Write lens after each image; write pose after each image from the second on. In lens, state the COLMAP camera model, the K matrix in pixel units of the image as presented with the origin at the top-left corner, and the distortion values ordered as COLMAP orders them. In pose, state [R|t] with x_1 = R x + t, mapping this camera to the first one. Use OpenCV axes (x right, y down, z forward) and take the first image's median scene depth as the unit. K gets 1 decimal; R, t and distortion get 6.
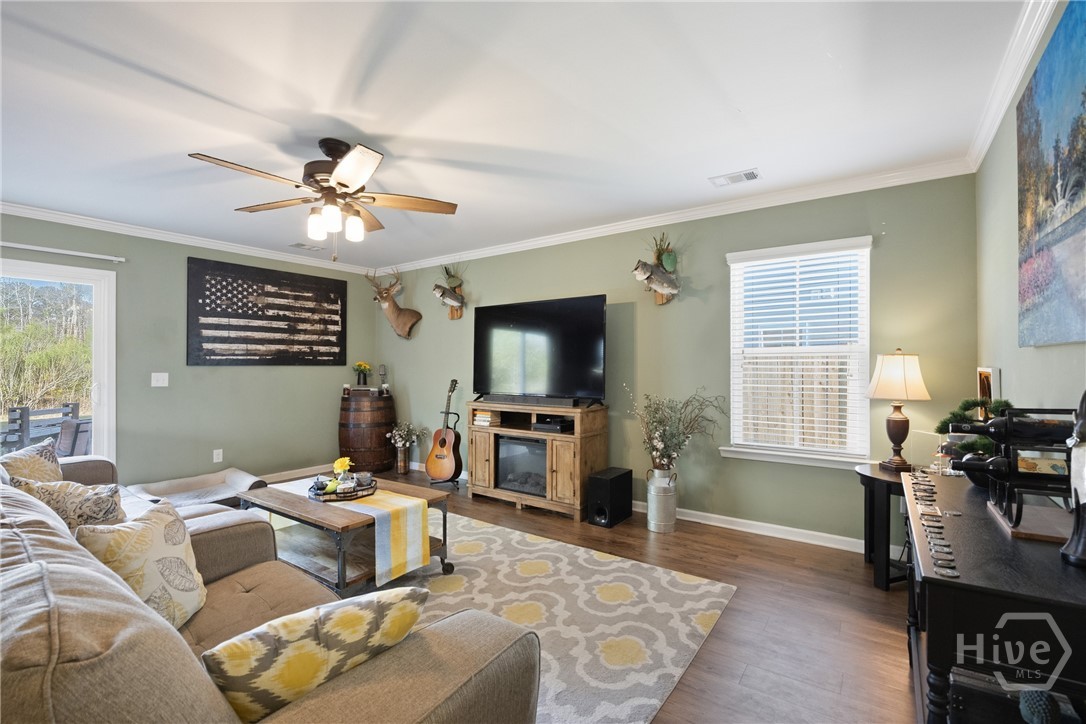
lens RADIAL K [[481.9, 0, 547.6], [0, 481.9, 367.7], [0, 0, 1]] dist [-0.015144, 0.000321]
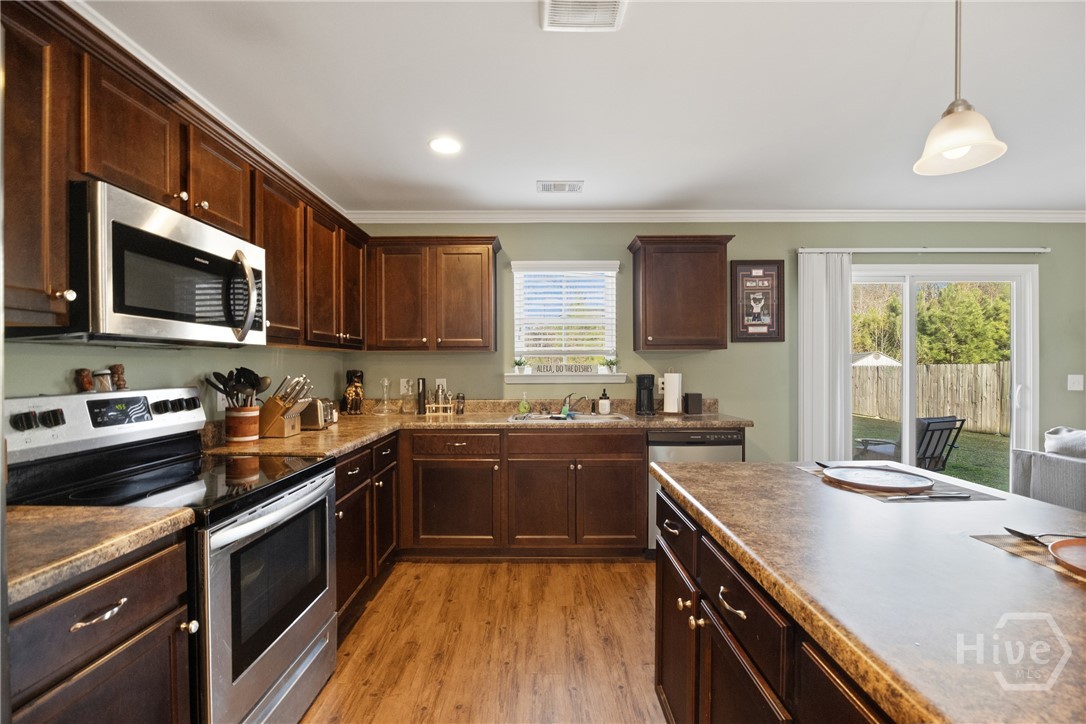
lens RADIAL K [[474.4, 0, 536.7], [0, 474.4, 363.3], [0, 0, 1]] dist [-0.017900, 0.000213]
pose [[0.576079, -0.003966, -0.817384, -0.619480], [0.001231, 0.999991, -0.003984, -0.007684], [0.817393, 0.001289, 0.576079, -0.262659]]
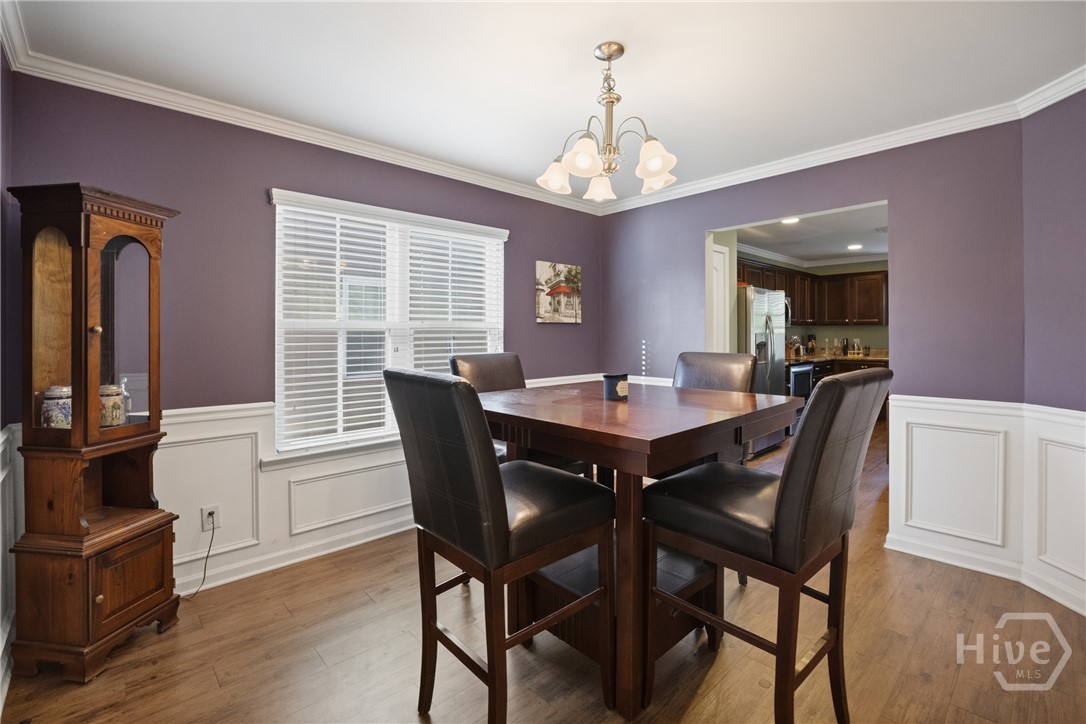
lens RADIAL K [[471.6, 0, 542.7], [0, 471.6, 333.2], [0, 0, 1]] dist [-0.016735, -0.000026]
pose [[-0.214298, 0.003970, -0.976760, 0.400679], [0.000936, 0.999992, 0.003859, -0.012150], [0.976768, -0.000088, -0.214300, -0.630152]]
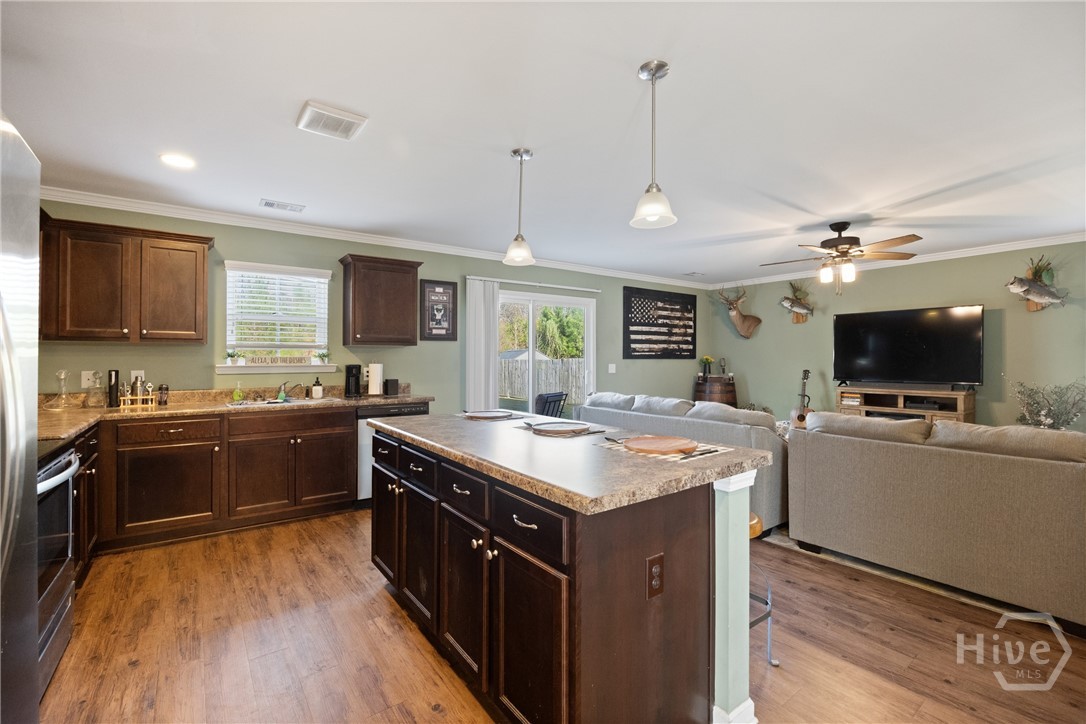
lens RADIAL K [[475.6, 0, 544.1], [0, 475.6, 354.8], [0, 0, 1]] dist [-0.015720, 0.000252]
pose [[0.950126, -0.001934, -0.311859, -0.491121], [-0.000867, 0.999961, -0.008845, -0.004671], [0.311864, 0.008674, 0.950087, -0.452804]]
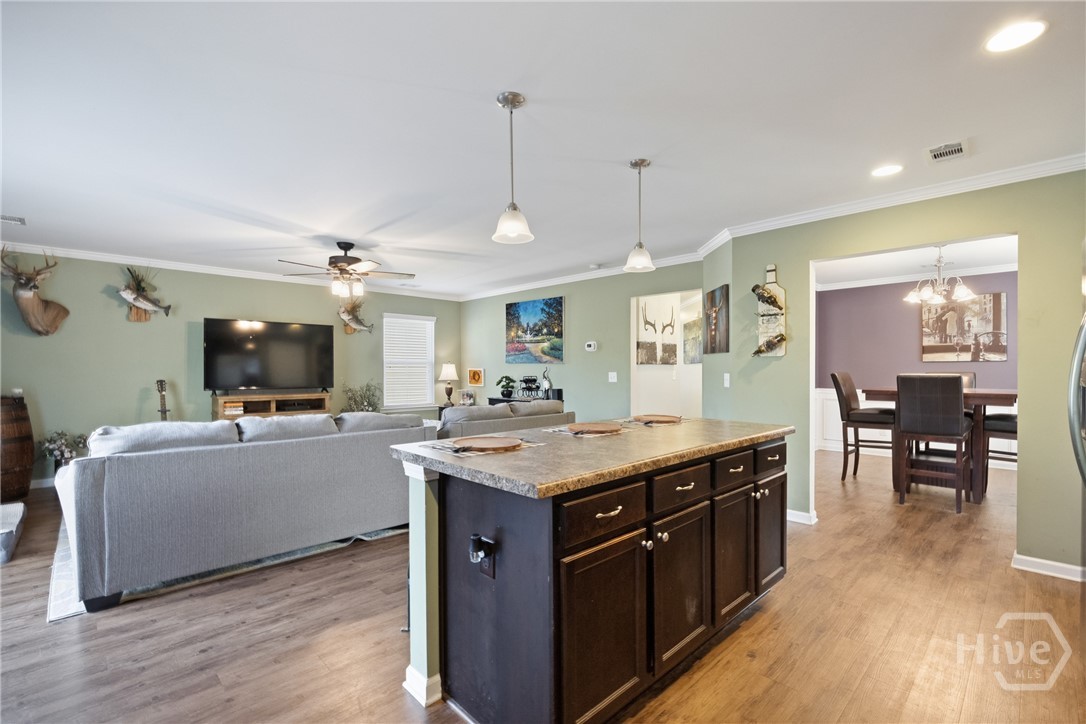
lens RADIAL K [[481.9, 0, 547.6], [0, 481.9, 367.7], [0, 0, 1]] dist [-0.015144, 0.000321]
pose [[0.178765, 0.002122, 0.983890, -1.136984], [0.002199, 0.999994, -0.002556, 0.001200], [-0.983889, 0.002620, 0.178759, -0.033804]]
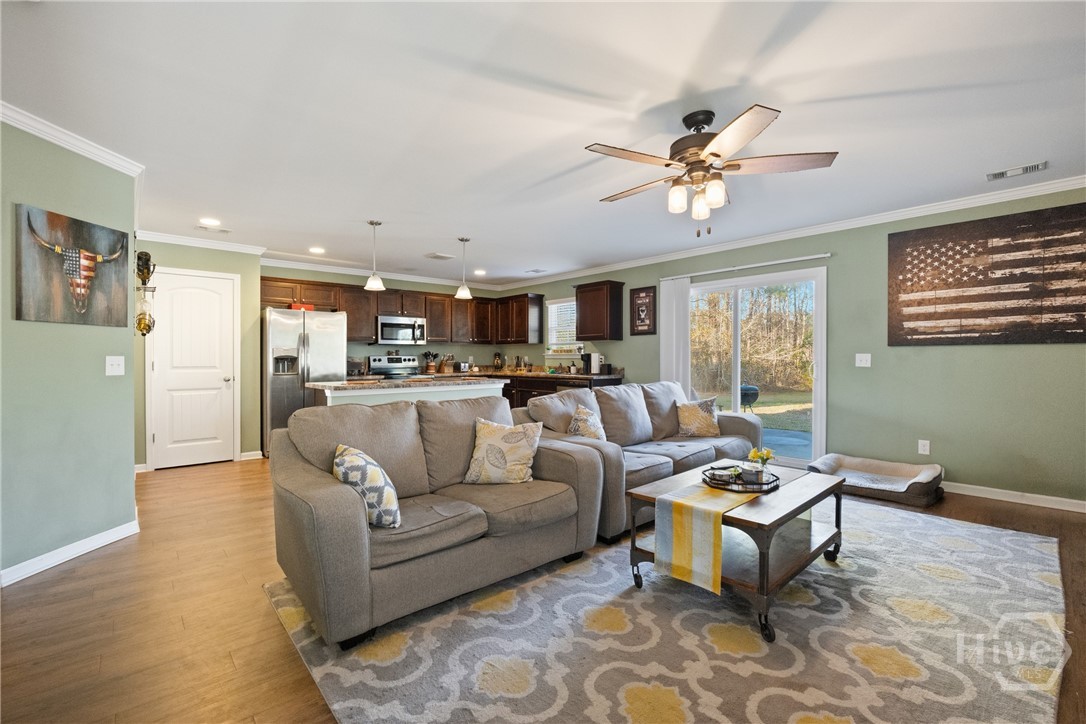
lens RADIAL K [[475.3, 0, 547.6], [0, 475.3, 355.8], [0, 0, 1]] dist [-0.013851, 0.000341]
pose [[-0.218671, 0.002447, -0.975795, 0.310424], [0.003523, 0.999992, 0.001719, 0.009979], [0.975792, -0.003062, -0.218678, 0.496150]]
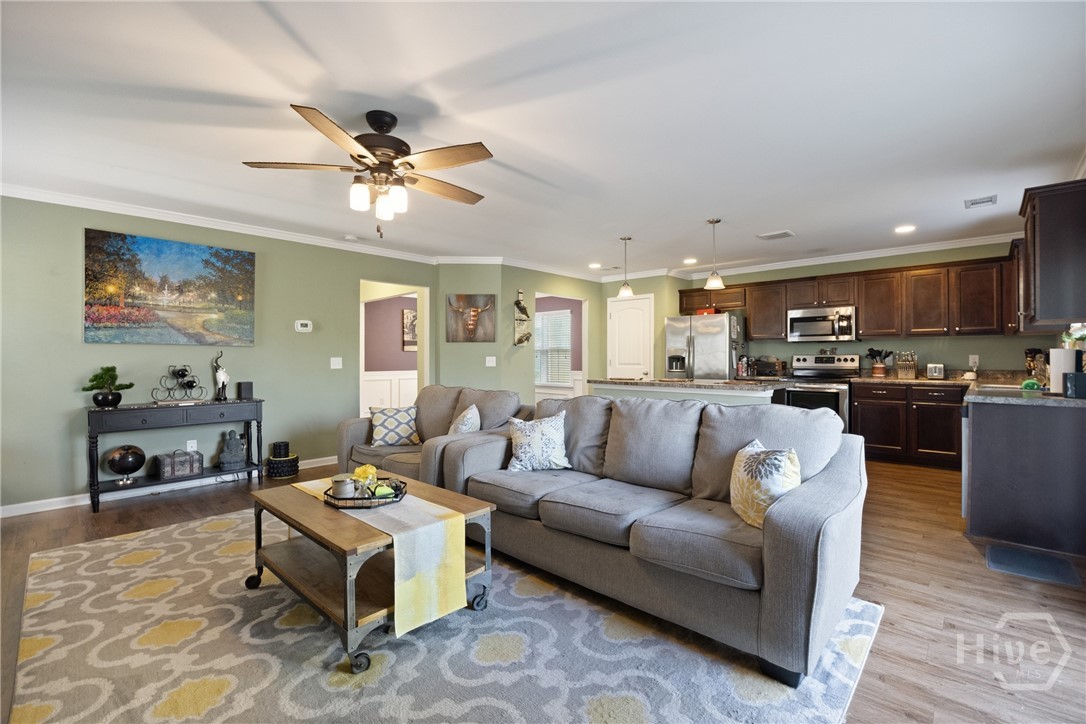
lens RADIAL K [[475.3, 0, 547.6], [0, 475.3, 355.8], [0, 0, 1]] dist [-0.013851, 0.000341]
pose [[-0.990632, 0.007080, 0.136377, -0.501664], [0.006867, 0.999974, -0.002039, 0.010932], [-0.136388, -0.001083, -0.990655, 1.042906]]
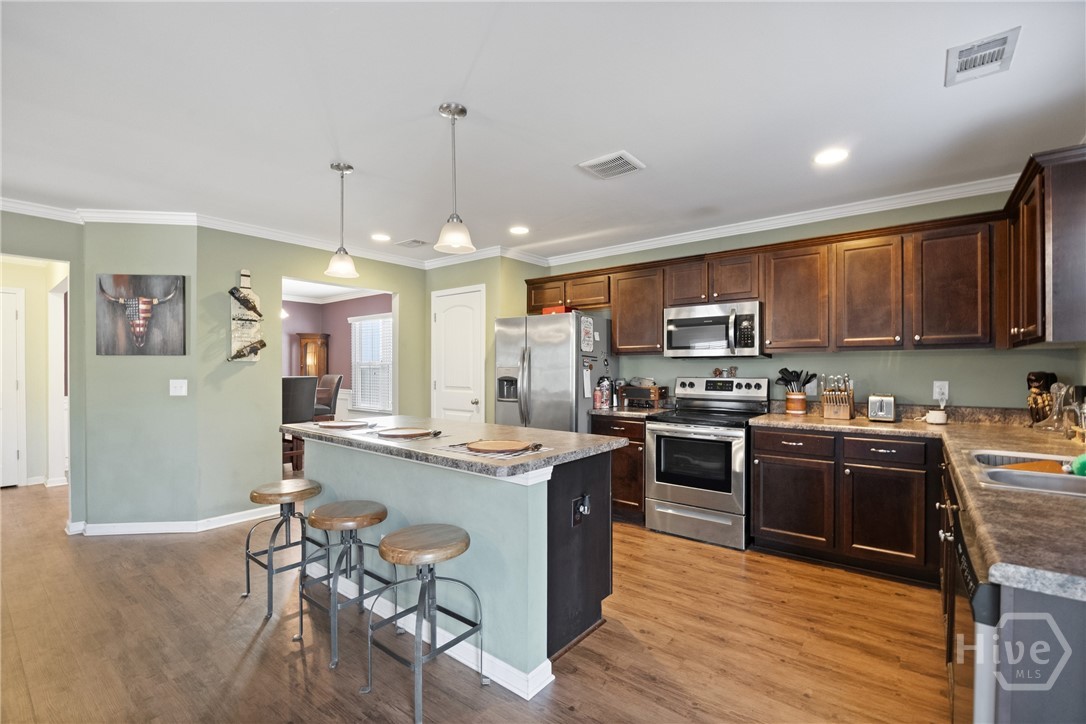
lens RADIAL K [[481.9, 0, 547.6], [0, 481.9, 367.7], [0, 0, 1]] dist [-0.015144, 0.000321]
pose [[-0.998627, 0.003833, 0.052237, -0.810918], [0.003868, 0.999992, 0.000570, -0.007745], [-0.052235, 0.000771, -0.998635, 0.533501]]
